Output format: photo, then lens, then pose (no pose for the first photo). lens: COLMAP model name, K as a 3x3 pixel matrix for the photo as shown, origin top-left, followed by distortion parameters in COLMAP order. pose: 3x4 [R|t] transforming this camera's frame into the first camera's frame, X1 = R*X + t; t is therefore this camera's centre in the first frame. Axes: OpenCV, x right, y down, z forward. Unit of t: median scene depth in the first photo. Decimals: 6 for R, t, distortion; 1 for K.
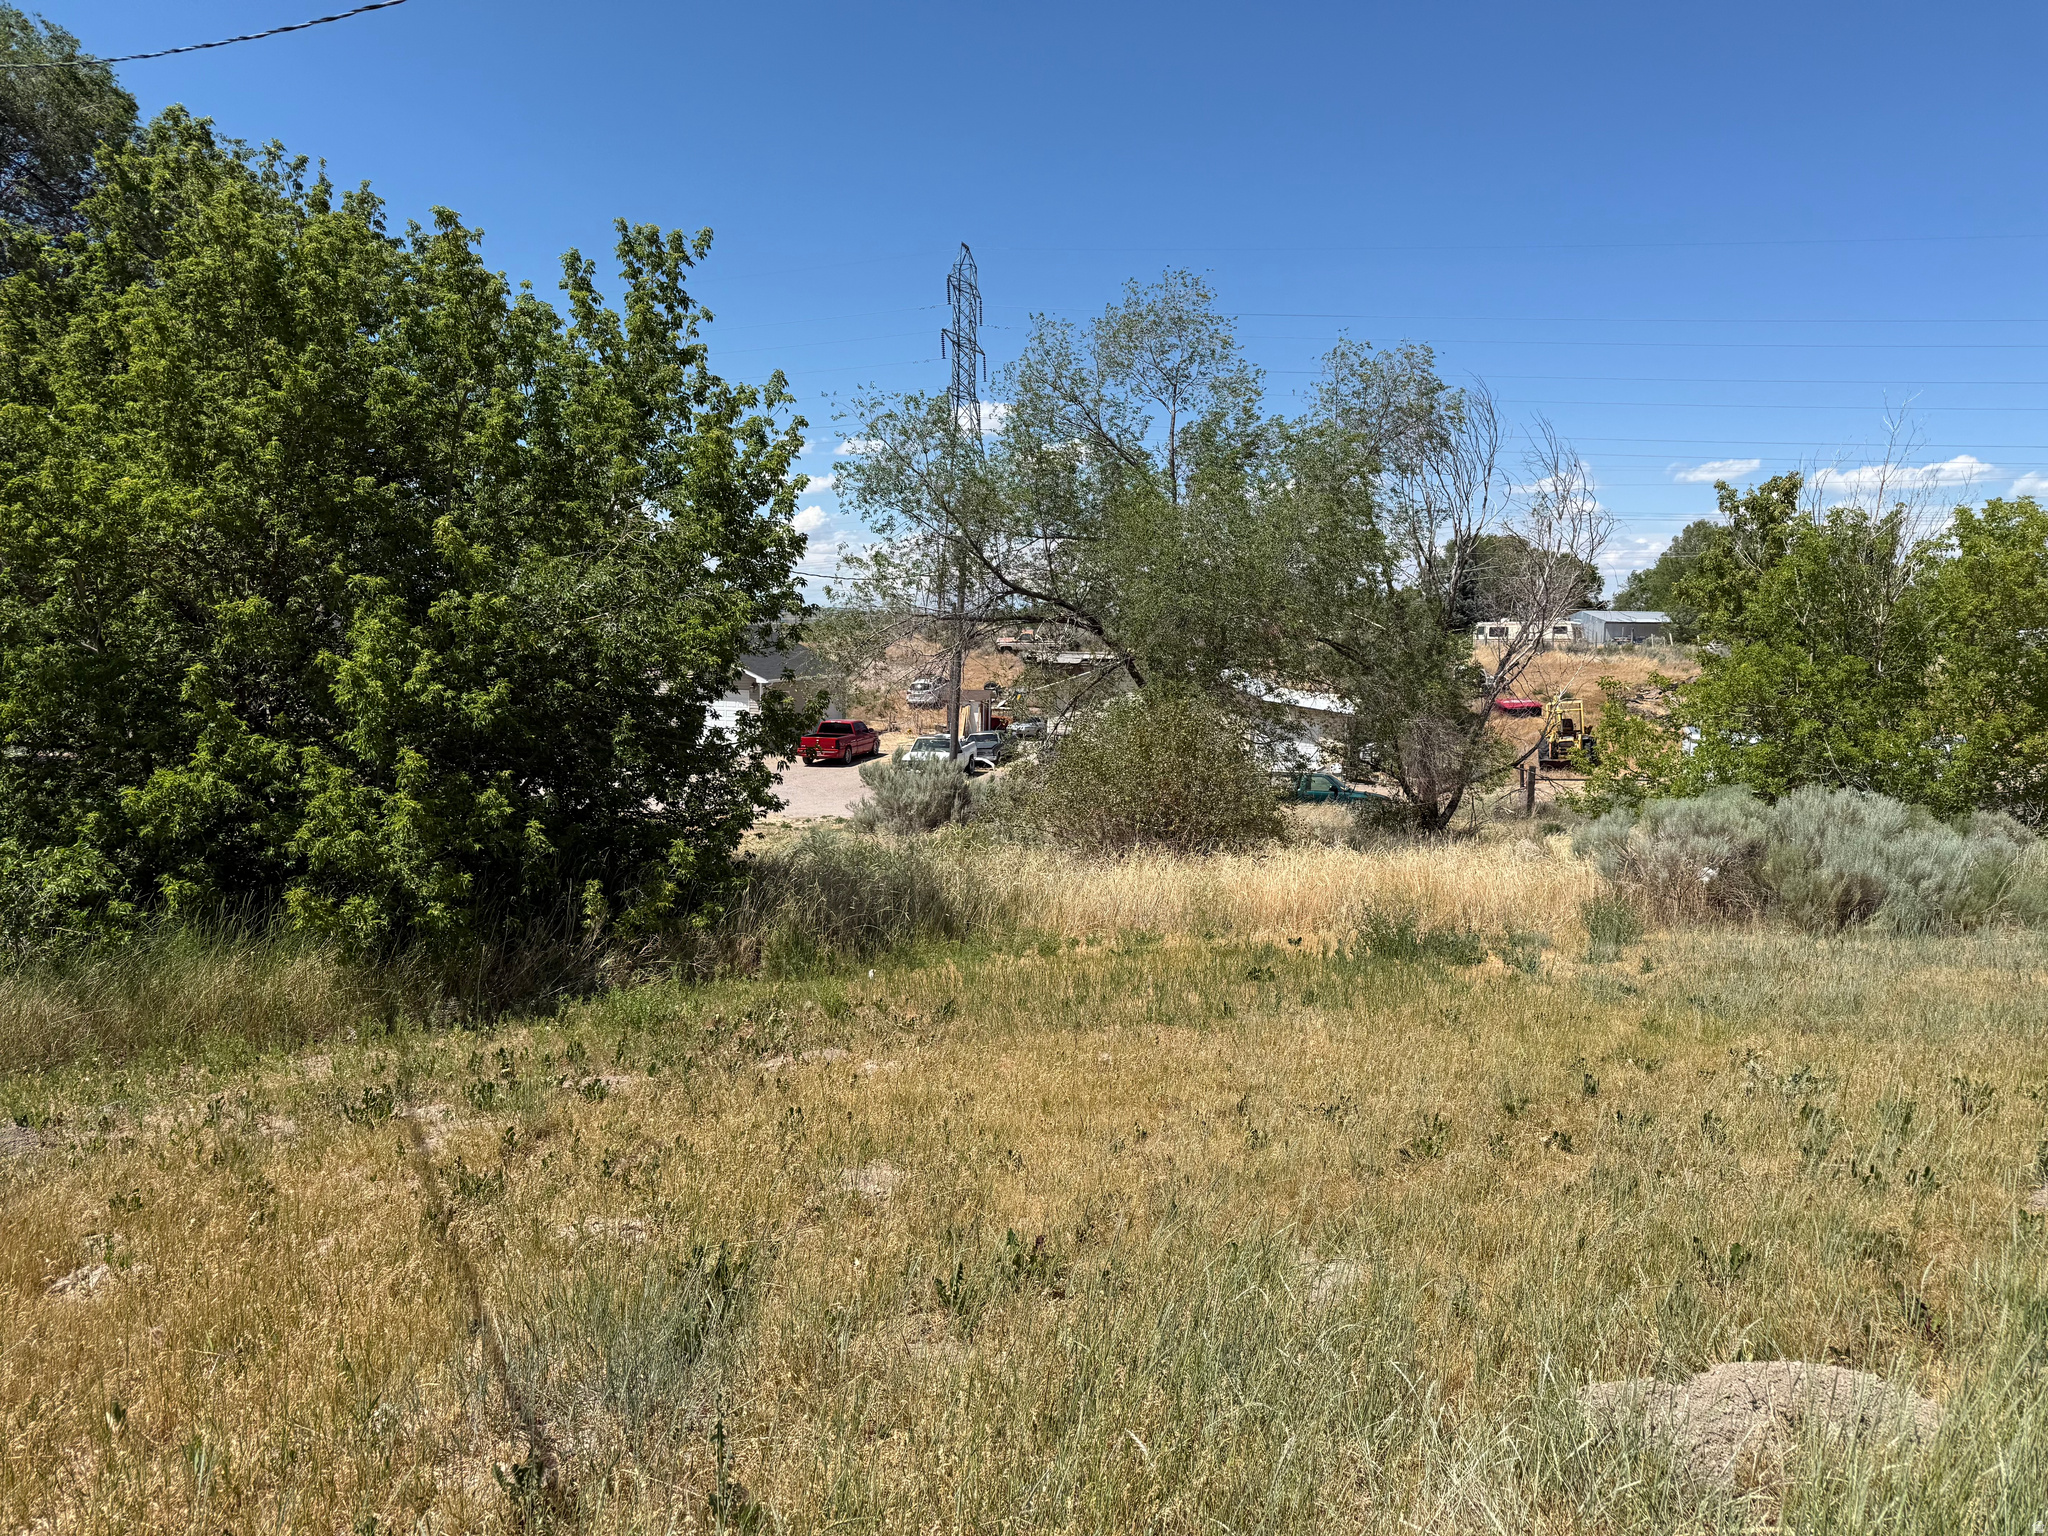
lens RADIAL K [[1440.3, 0, 1031.2], [0, 1440.3, 771.0], [0, 0, 1]] dist [0.065205, -0.082051]
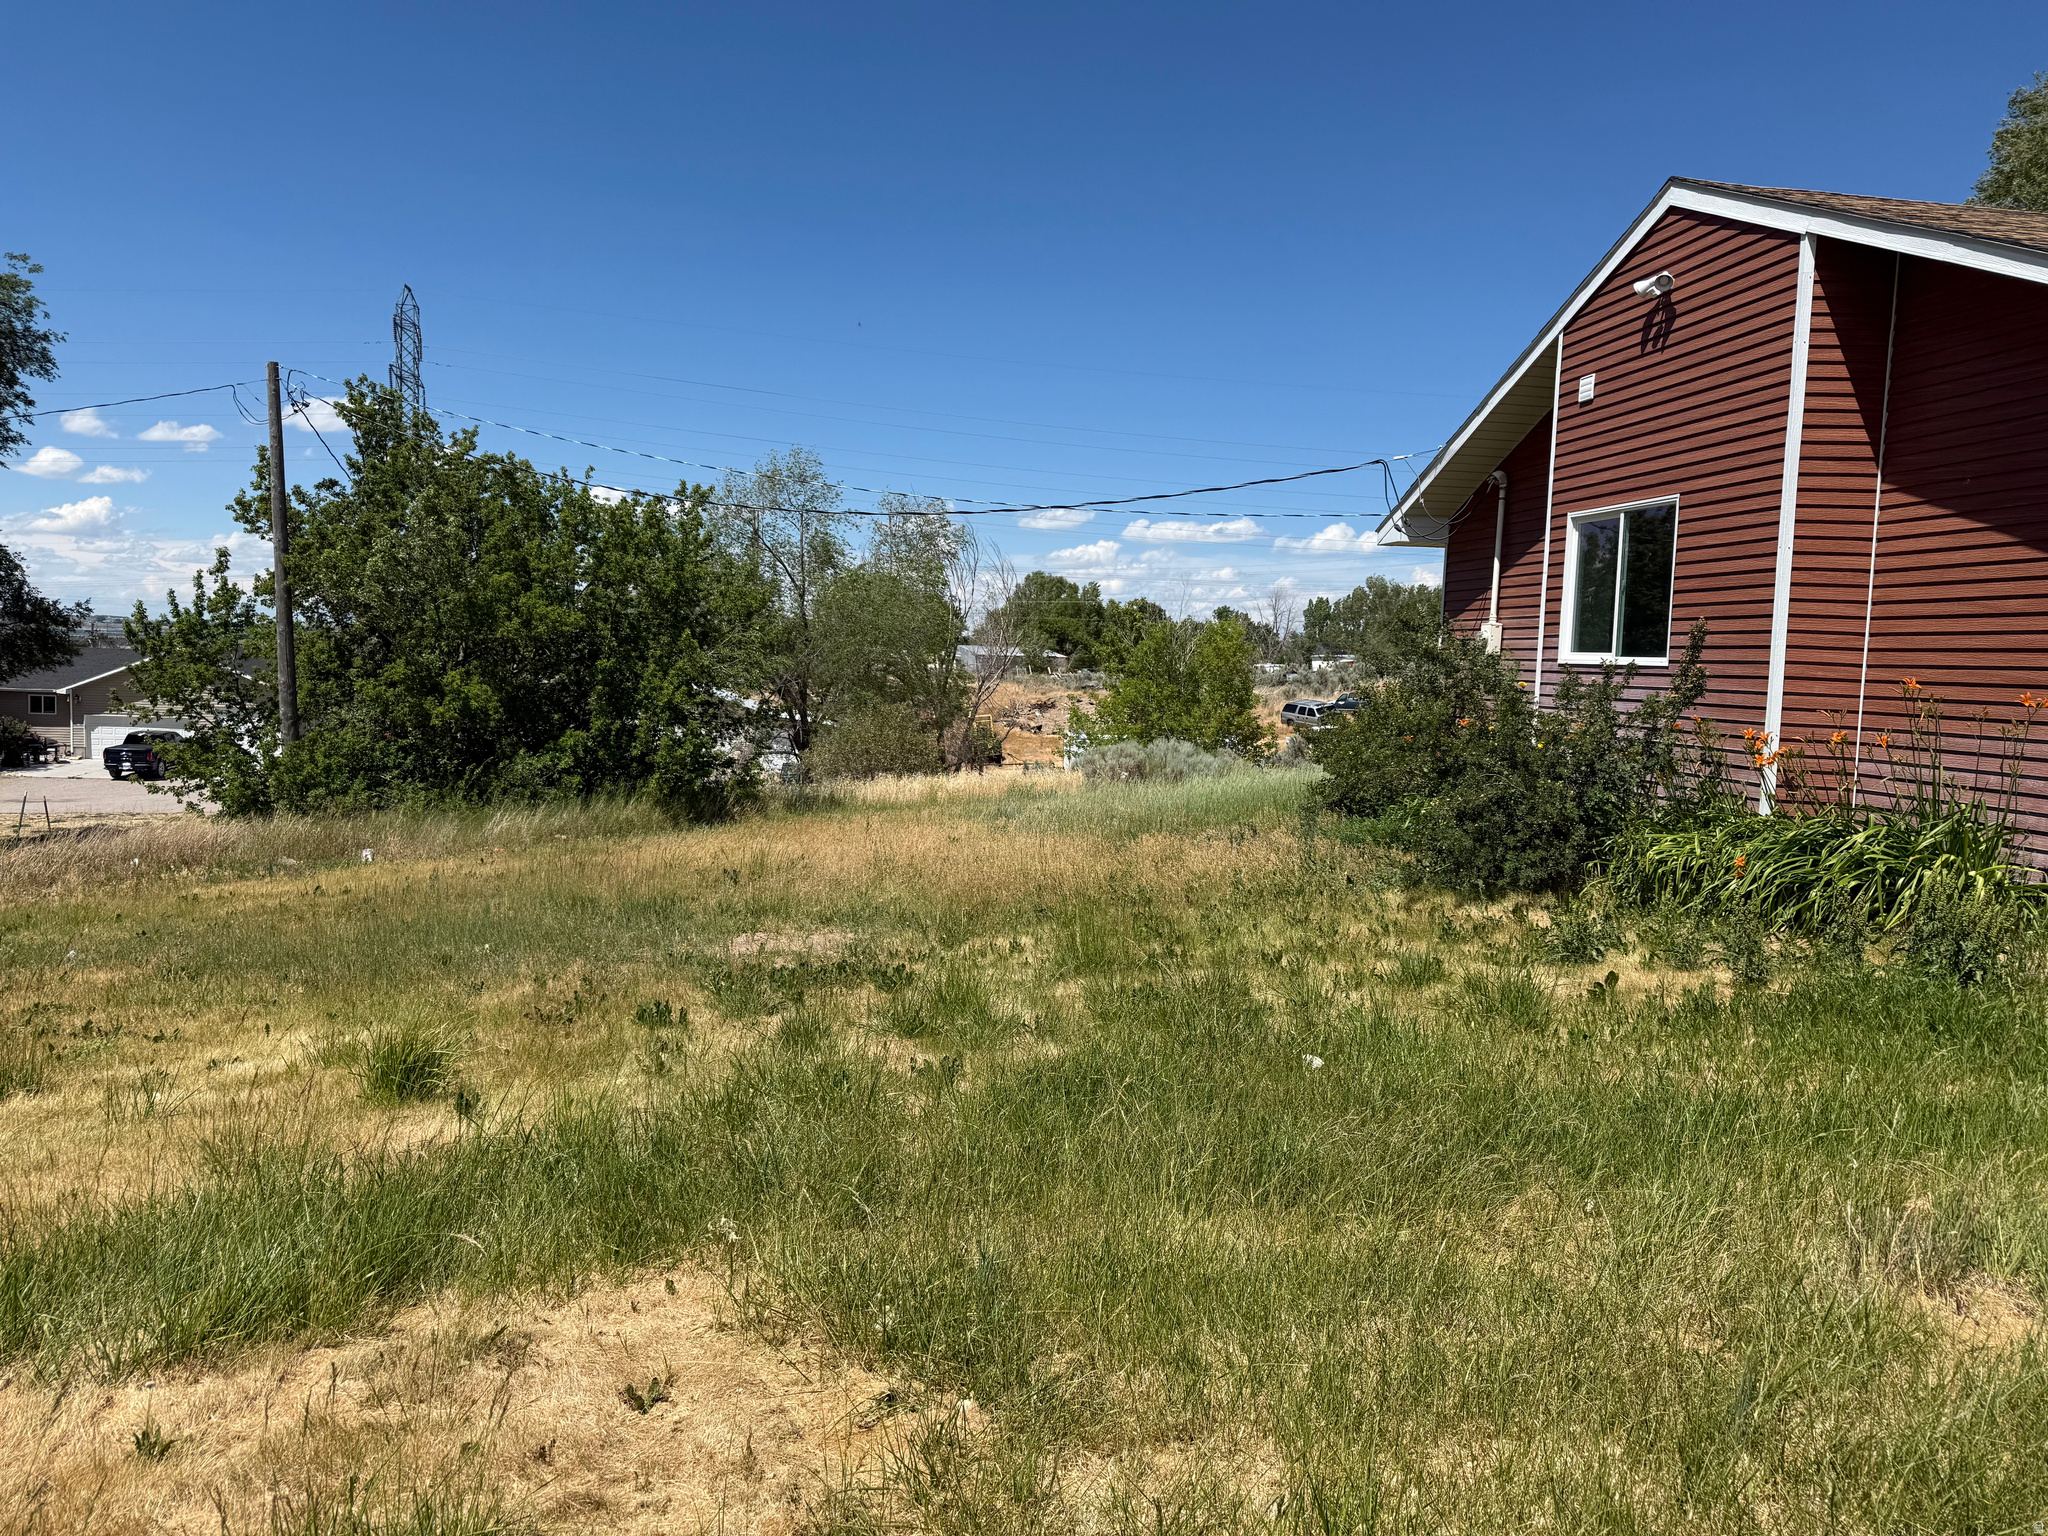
lens RADIAL K [[1440.3, 0, 1006.6], [0, 1440.3, 793.2], [0, 0, 1]] dist [0.065205, -0.082051]
pose [[0.914105, -0.026090, 0.404637, -0.701847], [0.026352, 0.999641, 0.004925, 0.086603], [-0.404620, 0.006161, 0.914464, -1.137954]]
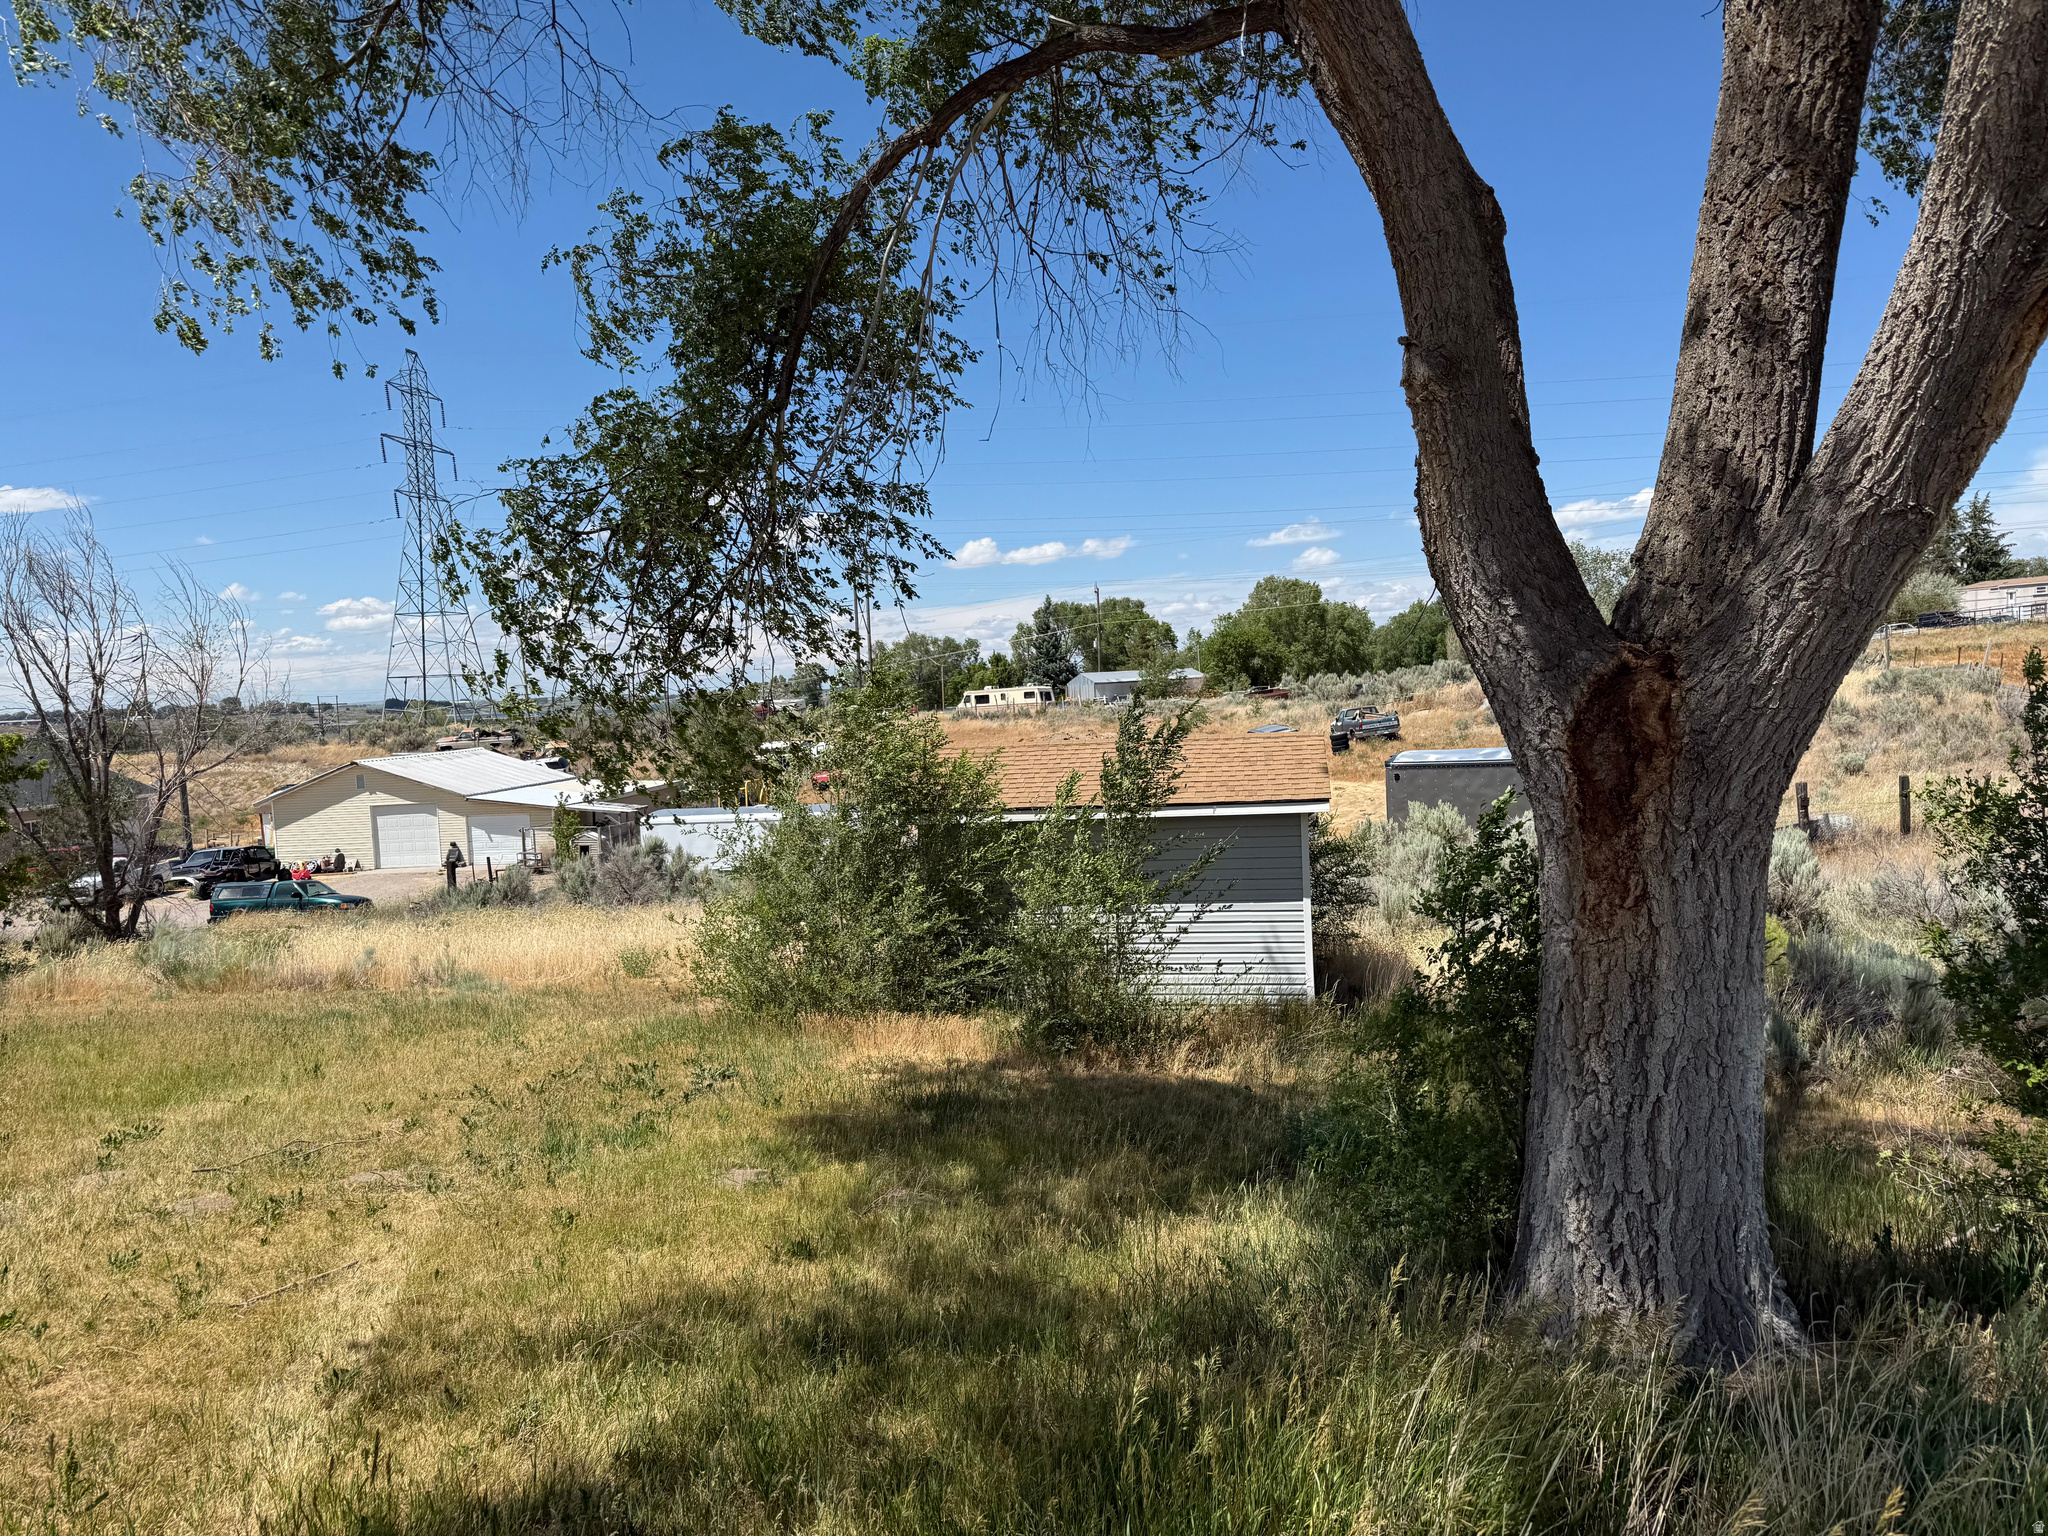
lens RADIAL K [[1440.3, 0, 1029.7], [0, 1440.3, 784.4], [0, 0, 1]] dist [0.065205, -0.082051]
pose [[0.989784, -0.072972, 0.122485, 1.914342], [0.077562, 0.996437, -0.033121, 0.025374], [-0.119631, 0.042283, 0.991918, -0.327384]]
